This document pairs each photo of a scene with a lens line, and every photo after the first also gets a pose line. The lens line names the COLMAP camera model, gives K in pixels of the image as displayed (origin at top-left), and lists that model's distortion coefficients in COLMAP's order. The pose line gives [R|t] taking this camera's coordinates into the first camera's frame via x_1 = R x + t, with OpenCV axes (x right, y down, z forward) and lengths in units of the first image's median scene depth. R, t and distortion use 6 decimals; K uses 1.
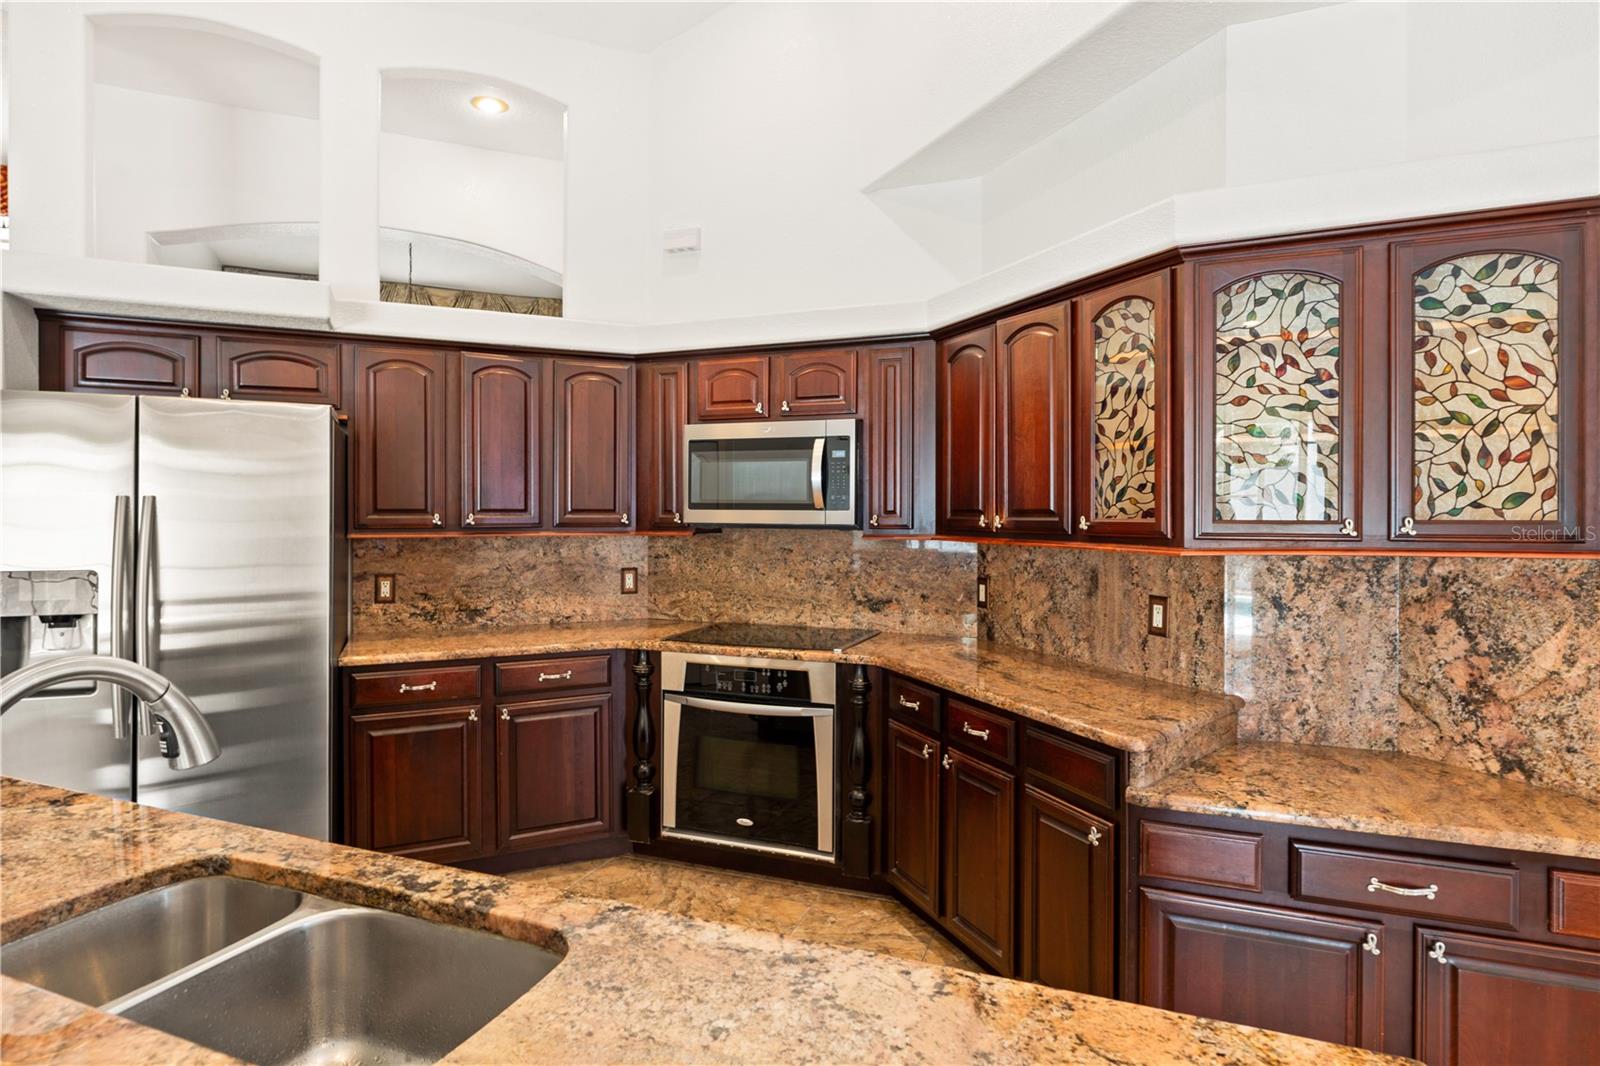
lens RADIAL K [[840.8, 0, 802.0], [0, 840.8, 502.4], [0, 0, 1]] dist [-0.000628, -0.000480]
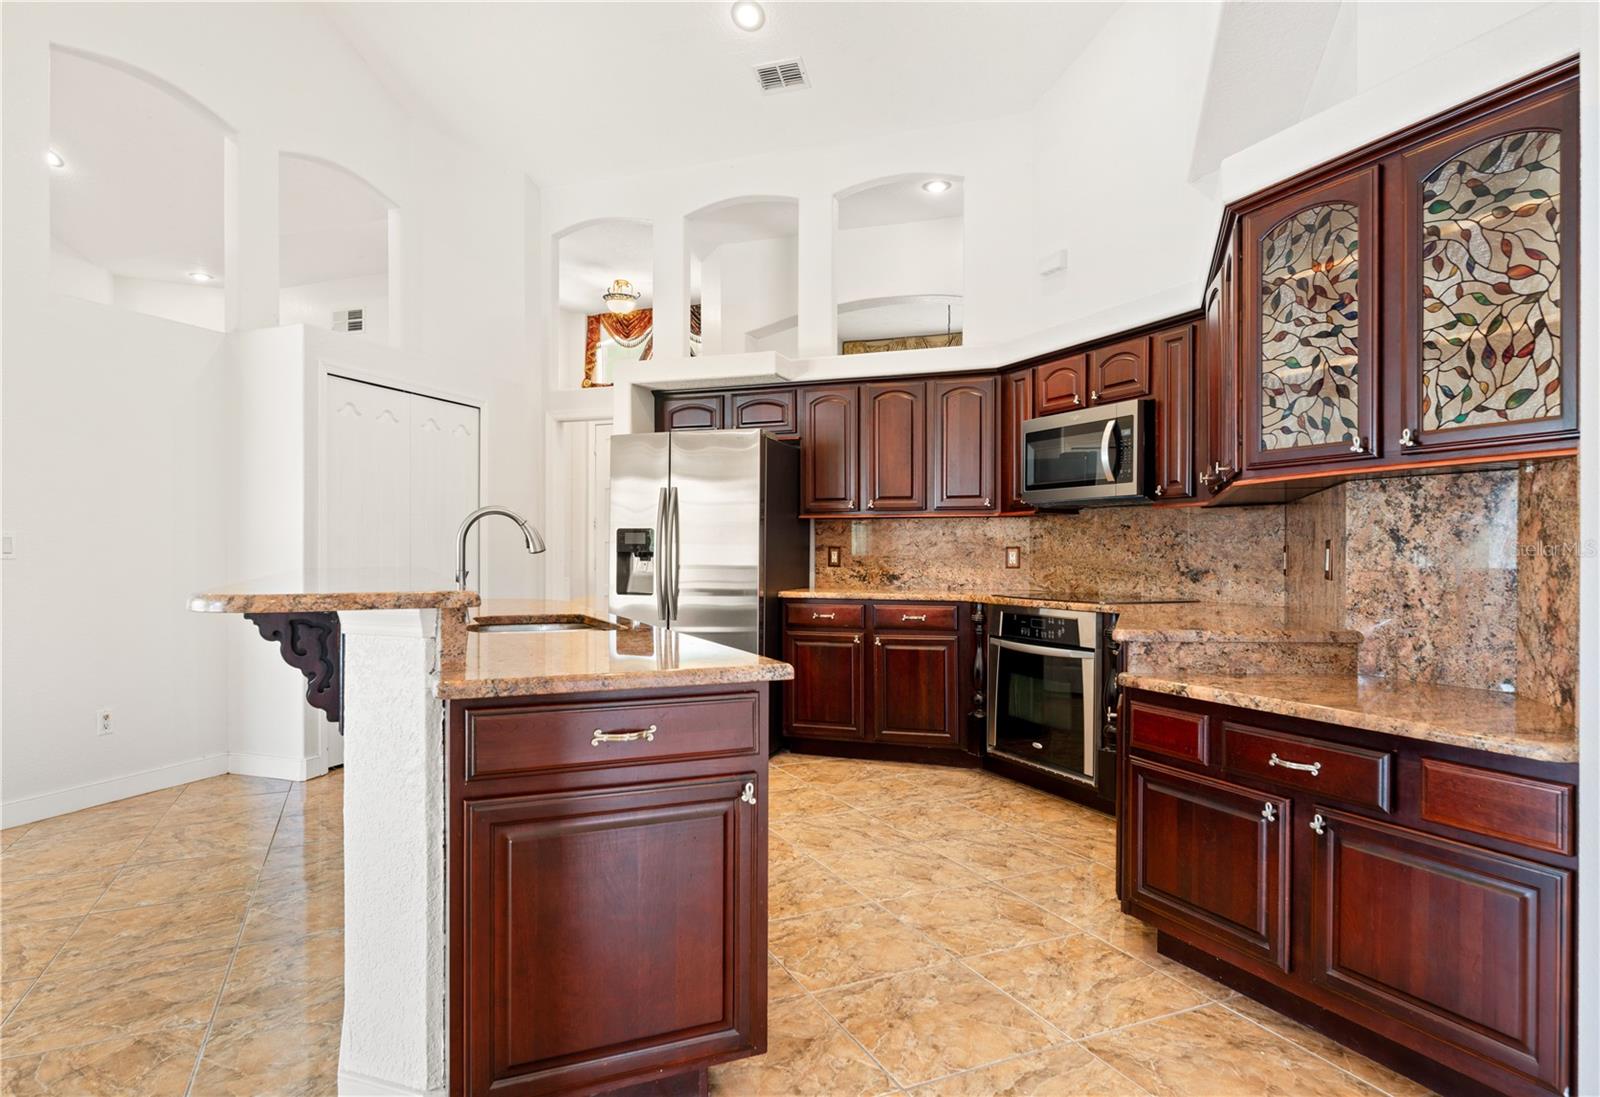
lens RADIAL K [[853.9, 0, 798.0], [0, 853.9, 519.1], [0, 0, 1]] dist [0.001152, -0.000192]
pose [[0.739774, -0.022125, -0.672492, 0.497688], [0.010680, 0.999719, -0.021143, 0.079225], [0.672771, 0.008459, 0.739802, -0.129198]]
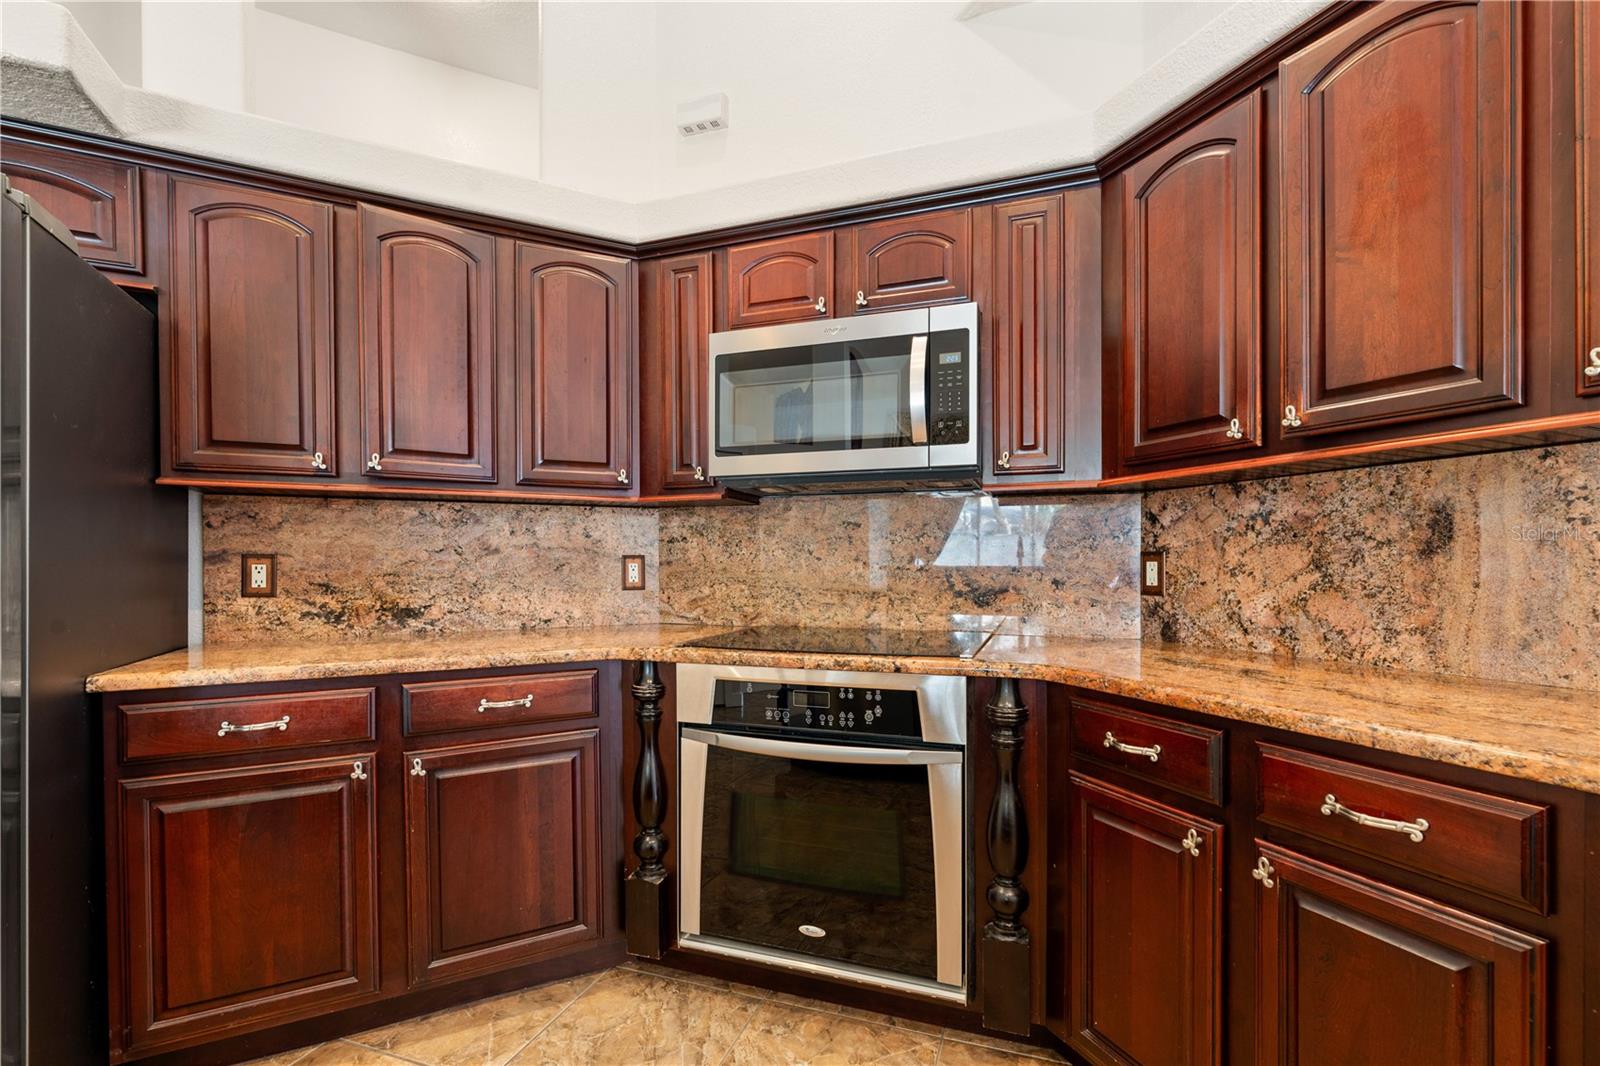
lens RADIAL K [[709.5, 0, 842.1], [0, 709.5, 568.0], [0, 0, 1]] dist [0.000685, 0.000189]
pose [[0.998278, -0.001802, 0.058635, -0.075207], [0.000188, 0.999621, 0.027519, 0.093138], [-0.058663, -0.027460, 0.997900, 0.470242]]
